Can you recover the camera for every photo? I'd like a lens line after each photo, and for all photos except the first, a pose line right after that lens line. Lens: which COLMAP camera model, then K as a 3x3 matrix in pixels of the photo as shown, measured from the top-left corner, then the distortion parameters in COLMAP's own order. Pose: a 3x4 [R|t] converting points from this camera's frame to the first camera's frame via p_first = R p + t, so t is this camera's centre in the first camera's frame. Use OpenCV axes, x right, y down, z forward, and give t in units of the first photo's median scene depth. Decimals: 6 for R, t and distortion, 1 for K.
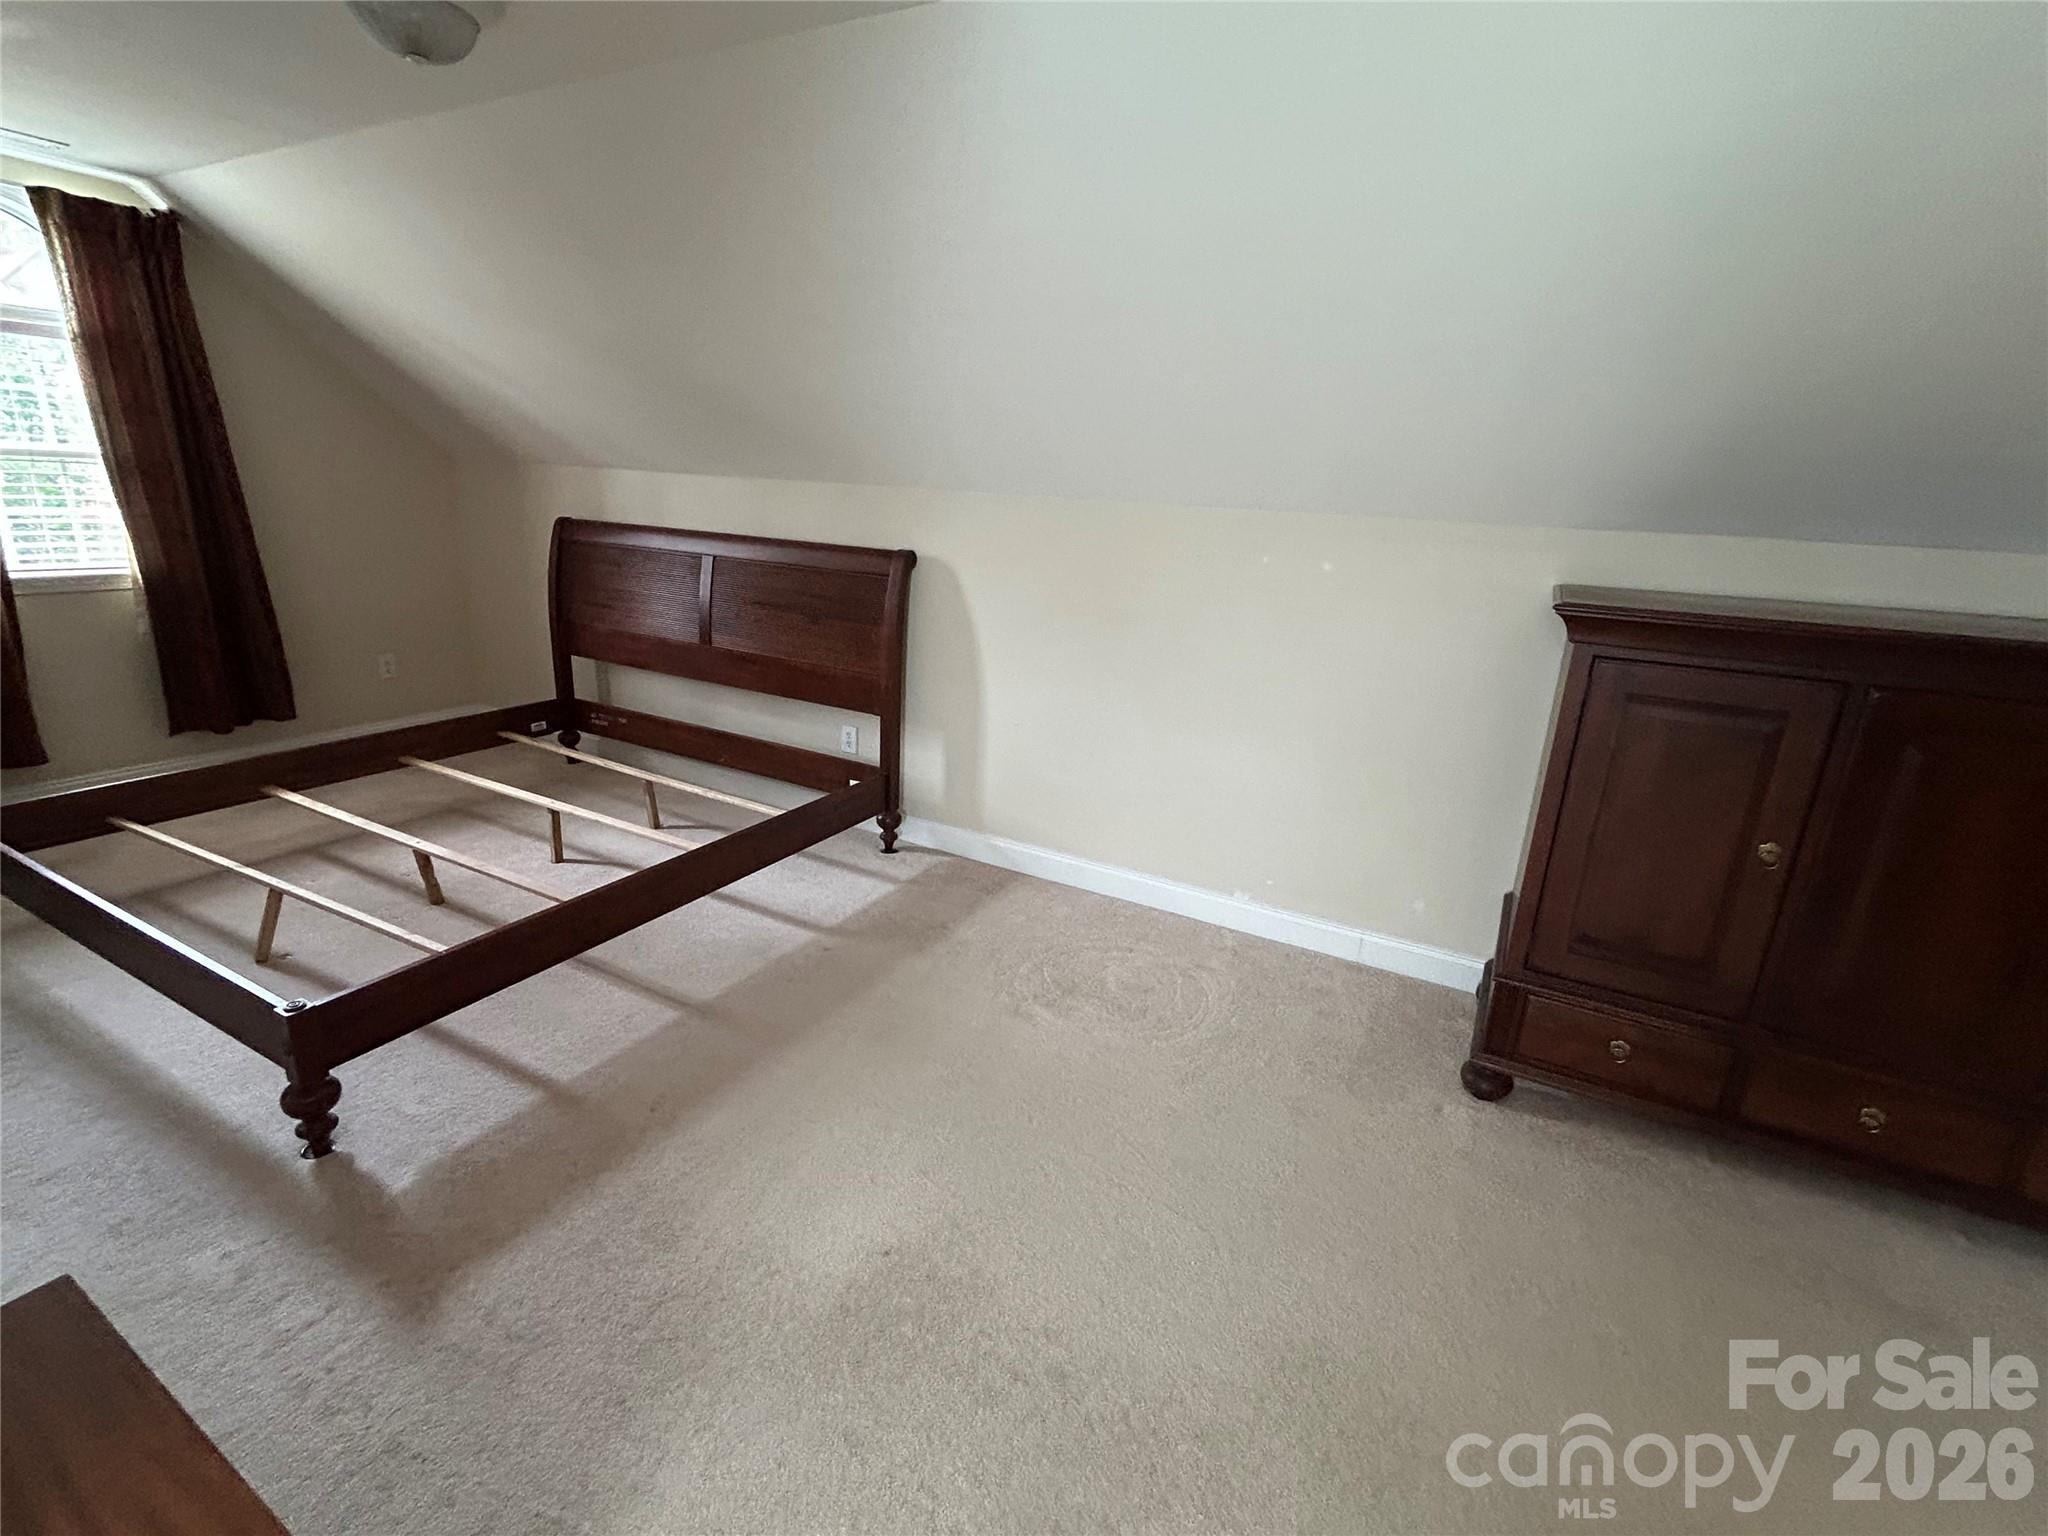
lens RADIAL K [[916.5, 0, 1026.6], [0, 916.5, 758.1], [0, 0, 1]] dist [-0.000793, -0.000617]
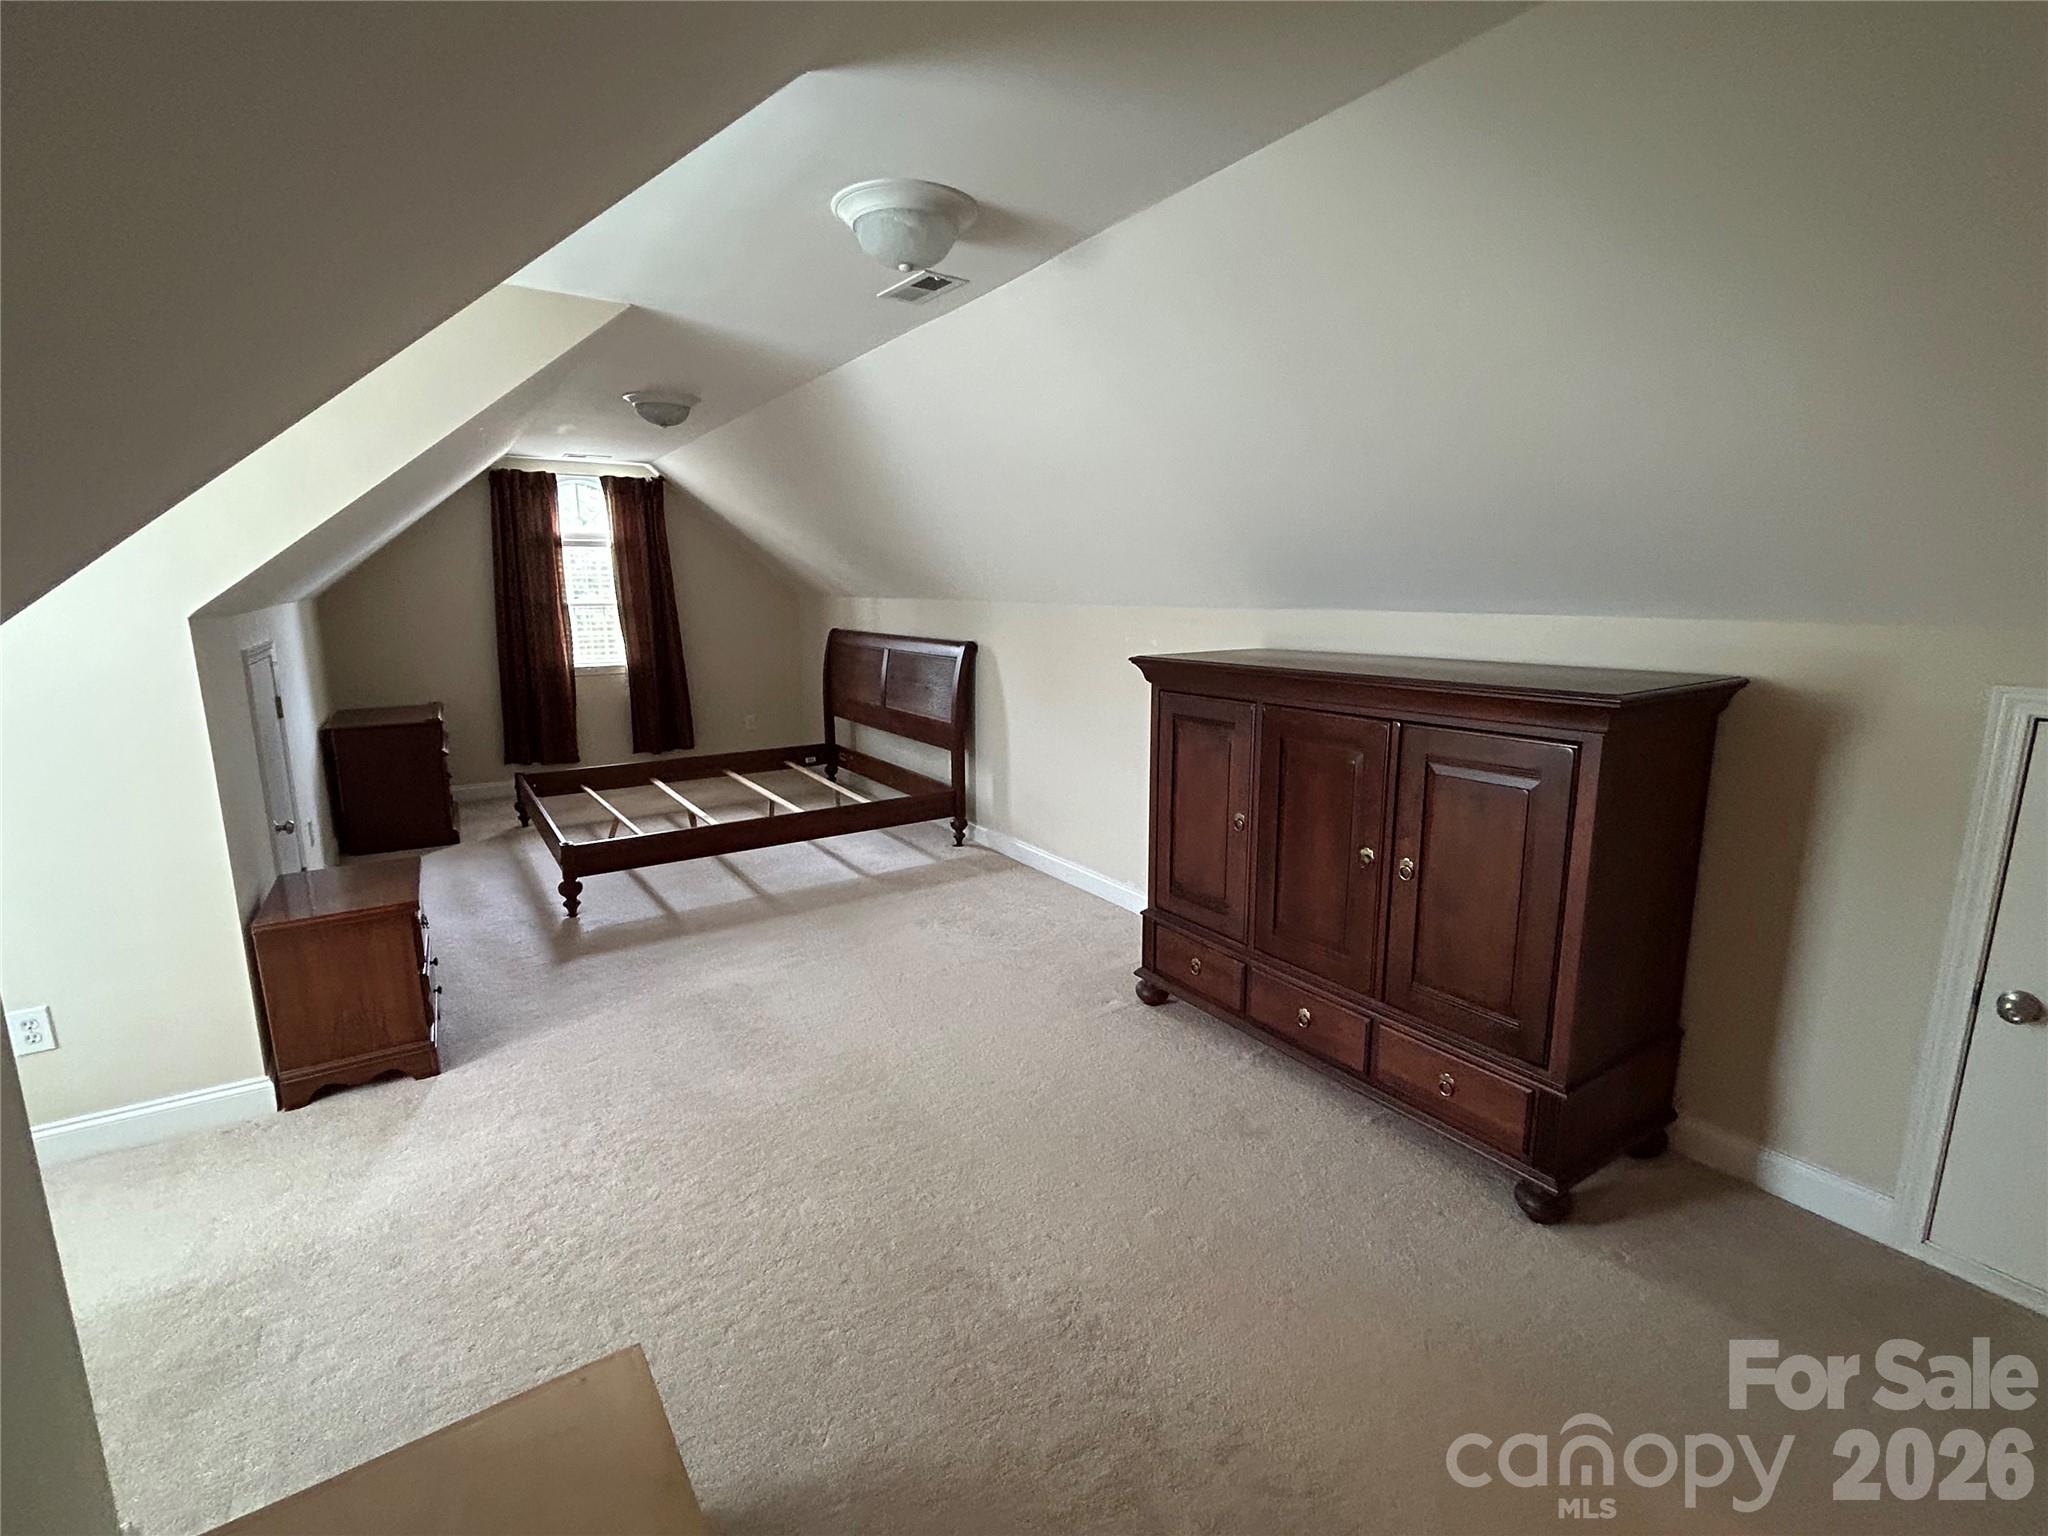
lens RADIAL K [[916.5, 0, 1040.9], [0, 916.5, 761.9], [0, 0, 1]] dist [-0.000793, -0.000617]
pose [[0.887966, 0.033490, -0.458687, 0.665888], [-0.085017, 0.992110, -0.092145, 0.097932], [0.451982, 0.120818, 0.883807, -0.254651]]
